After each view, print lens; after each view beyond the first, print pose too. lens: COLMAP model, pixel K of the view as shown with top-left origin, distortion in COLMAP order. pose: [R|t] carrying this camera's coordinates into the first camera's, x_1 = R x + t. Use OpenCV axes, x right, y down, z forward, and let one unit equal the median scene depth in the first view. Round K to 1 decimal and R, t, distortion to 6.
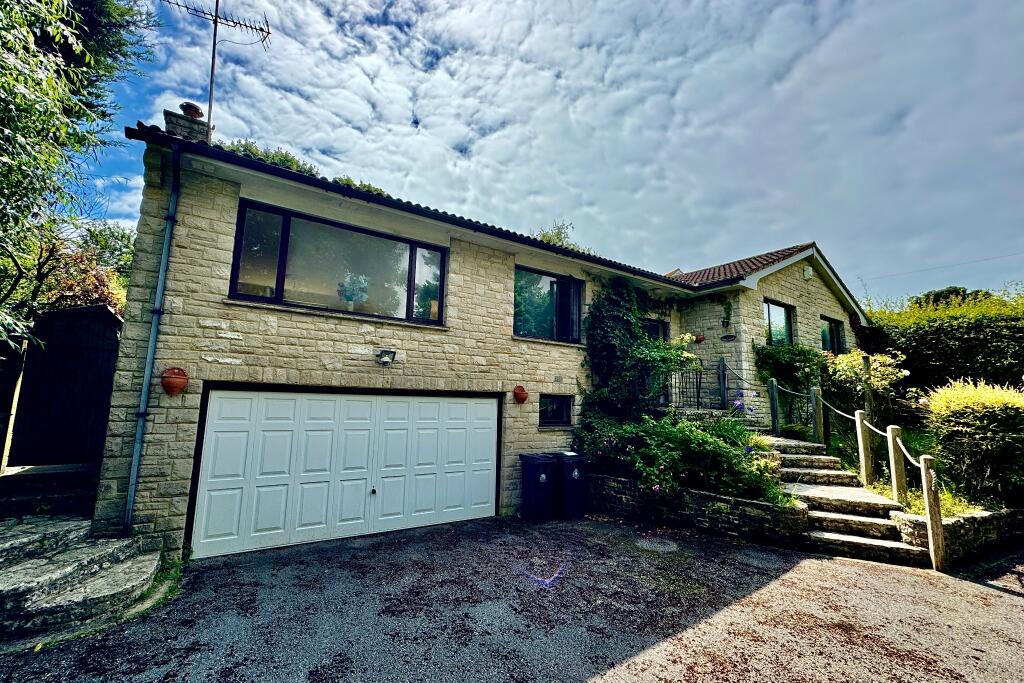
lens RADIAL K [[418.1, 0, 511.5], [0, 418.1, 350.6], [0, 0, 1]] dist [-0.004135, 0.000895]
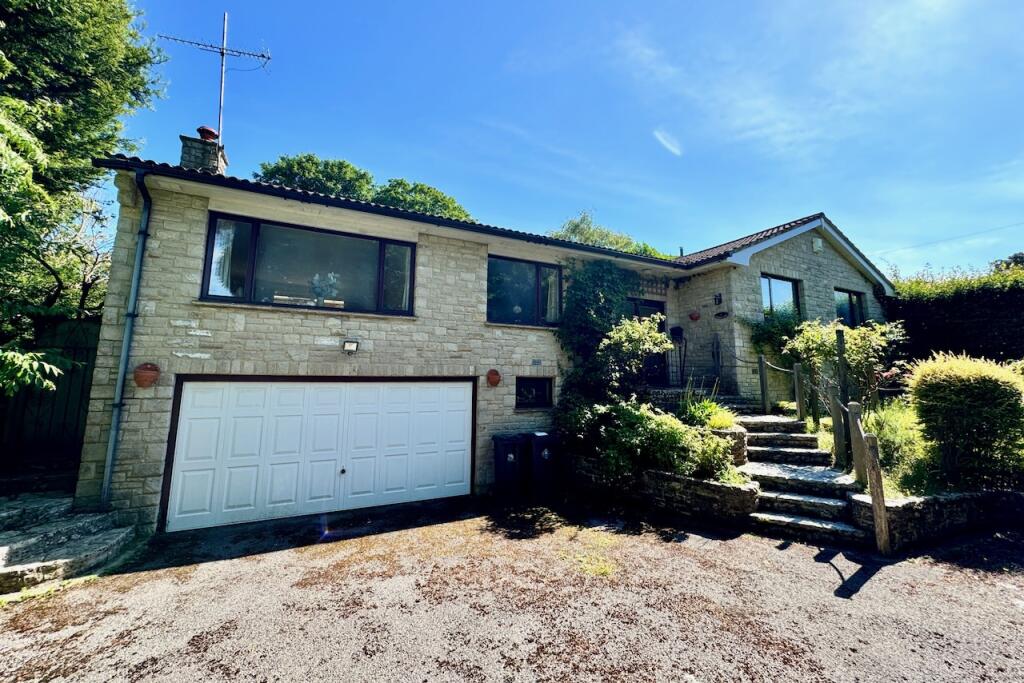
lens RADIAL K [[399.3, 0, 512.8], [0, 399.3, 330.9], [0, 0, 1]] dist [-0.002495, 0.000294]
pose [[0.994682, -0.035011, -0.096864, 0.252422], [0.034328, 0.999373, -0.008707, -0.004001], [0.097108, 0.005335, 0.995260, 0.009749]]
